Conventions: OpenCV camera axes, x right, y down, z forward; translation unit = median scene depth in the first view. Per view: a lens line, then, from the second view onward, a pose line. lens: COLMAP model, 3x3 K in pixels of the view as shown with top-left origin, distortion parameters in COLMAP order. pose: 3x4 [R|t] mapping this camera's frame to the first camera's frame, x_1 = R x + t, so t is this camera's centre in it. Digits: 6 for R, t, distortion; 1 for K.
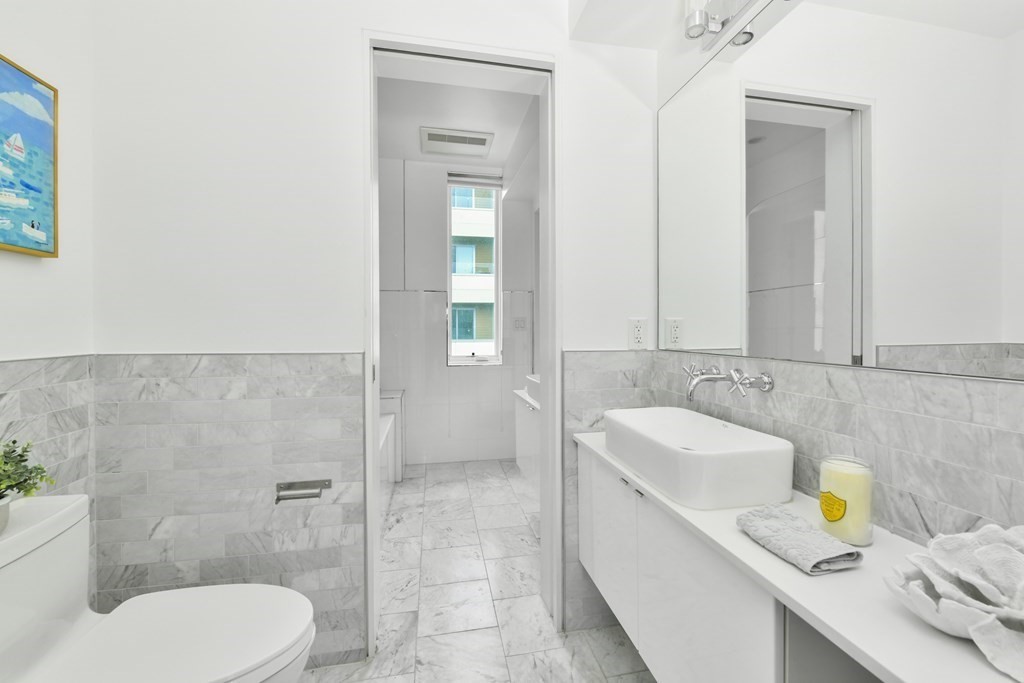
lens RADIAL K [[416.7, 0, 513.6], [0, 416.7, 338.6], [0, 0, 1]] dist [-0.004602, -0.000055]
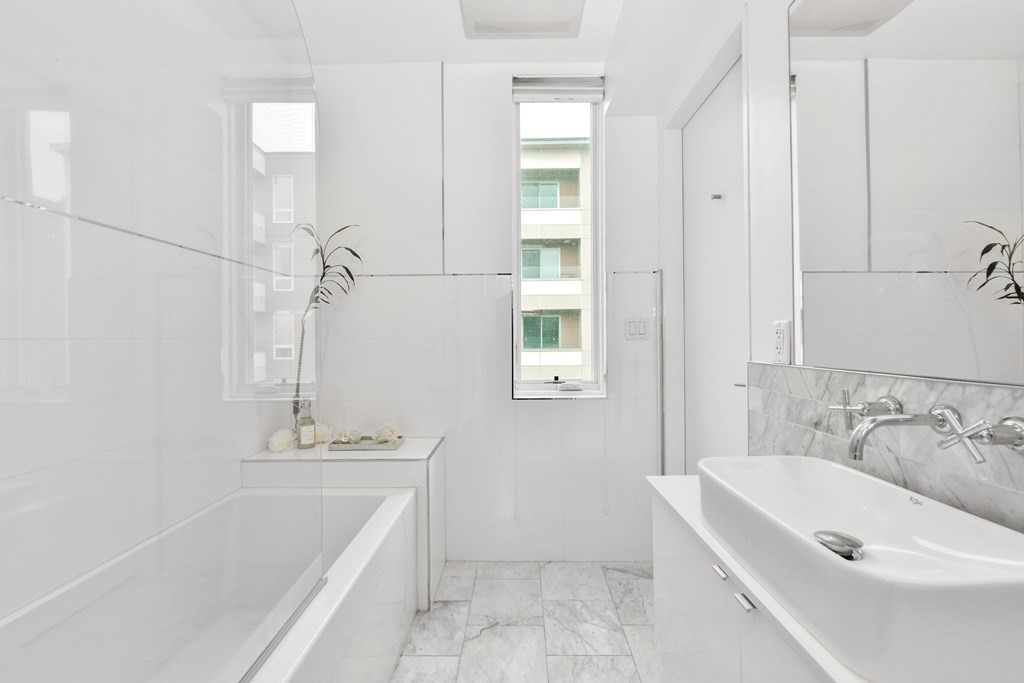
lens RADIAL K [[416.7, 0, 513.6], [0, 416.7, 338.6], [0, 0, 1]] dist [-0.004602, -0.000055]
pose [[0.978997, -0.005115, -0.203809, -0.034337], [0.000902, 0.999784, -0.020759, -0.008973], [0.203872, 0.020140, 0.978790, 0.398528]]
